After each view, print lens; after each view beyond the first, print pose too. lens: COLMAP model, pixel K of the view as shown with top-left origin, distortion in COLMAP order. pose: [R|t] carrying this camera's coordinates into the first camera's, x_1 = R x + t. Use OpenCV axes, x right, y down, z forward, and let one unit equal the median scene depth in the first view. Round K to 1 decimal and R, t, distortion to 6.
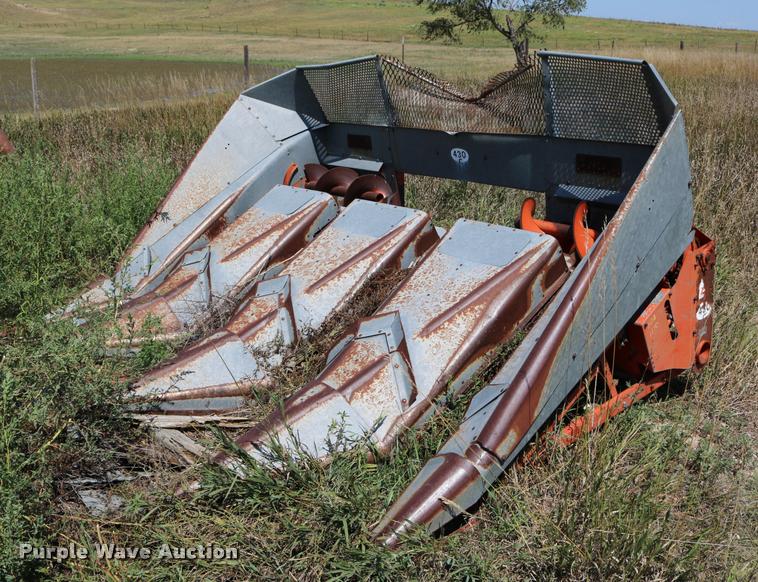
lens RADIAL K [[765.7, 0, 386.2], [0, 765.7, 283.5], [0, 0, 1]] dist [-0.089941, 0.000000]
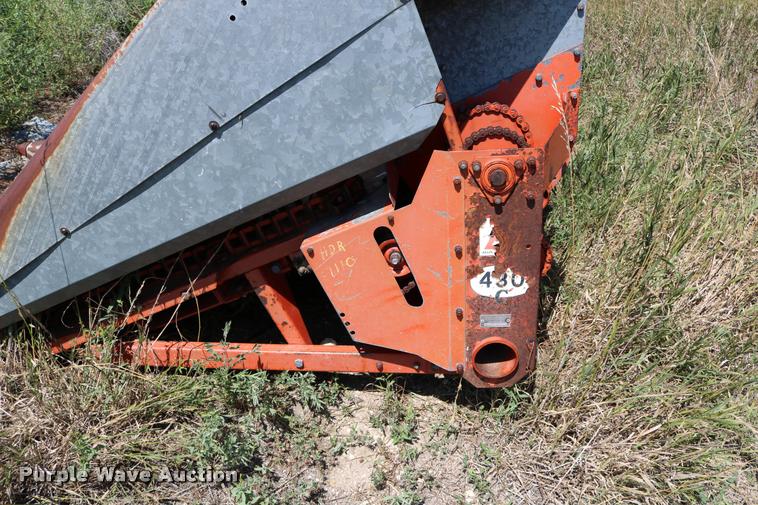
lens RADIAL K [[629.2, 0, 378.4], [0, 629.2, 254.4], [0, 0, 1]] dist [-0.156341, 0.112774]
pose [[0.715727, 0.365600, -0.595039, 0.445920], [-0.251297, 0.929778, 0.269002, -0.053979], [0.651601, -0.043001, 0.757342, 0.467650]]
